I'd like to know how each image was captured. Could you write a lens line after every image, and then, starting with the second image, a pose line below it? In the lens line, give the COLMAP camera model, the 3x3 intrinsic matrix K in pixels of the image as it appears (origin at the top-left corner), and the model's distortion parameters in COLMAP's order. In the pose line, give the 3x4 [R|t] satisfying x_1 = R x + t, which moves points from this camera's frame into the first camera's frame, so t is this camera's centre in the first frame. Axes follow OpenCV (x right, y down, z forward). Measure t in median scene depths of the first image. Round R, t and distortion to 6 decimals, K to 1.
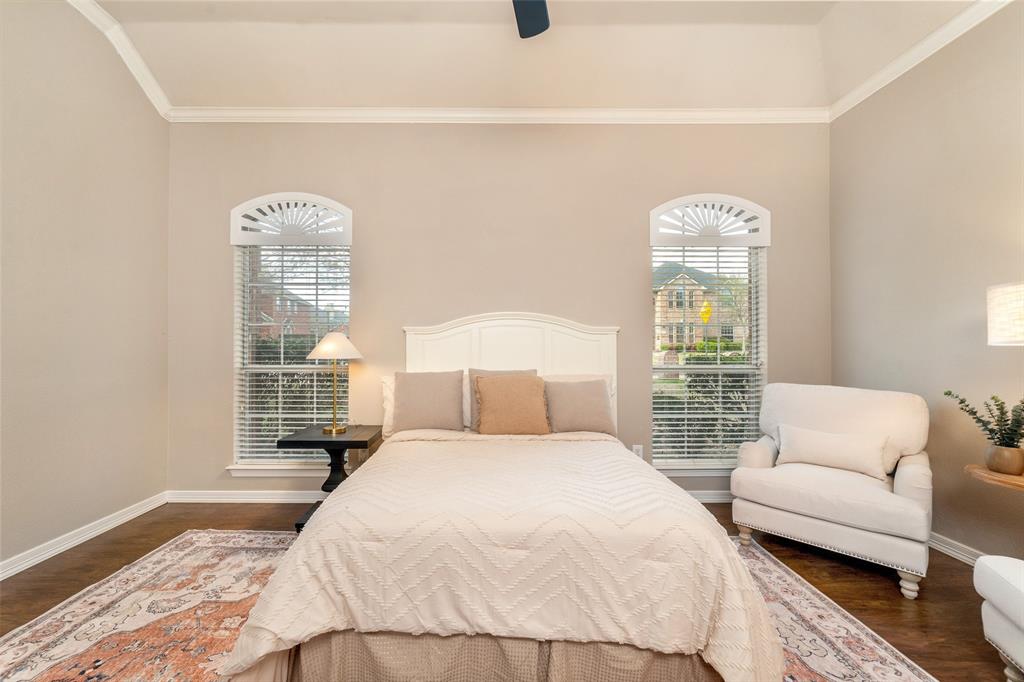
lens RADIAL K [[422.8, 0, 512.0], [0, 422.8, 341.0], [0, 0, 1]] dist [-0.022545, 0.007375]
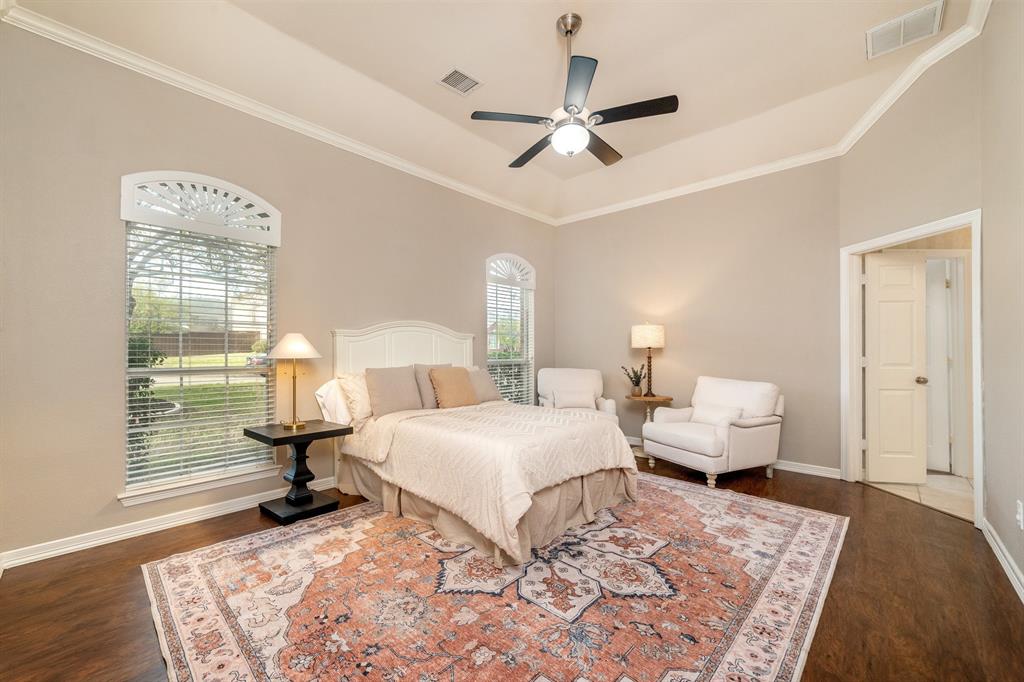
lens RADIAL K [[414.7, 0, 508.4], [0, 414.7, 336.0], [0, 0, 1]] dist [-0.001321, 0.000147]
pose [[0.679276, 0.023483, 0.733507, -0.904208], [-0.009410, 0.999684, -0.023290, 0.006992], [-0.733822, 0.008918, 0.679283, -0.106741]]
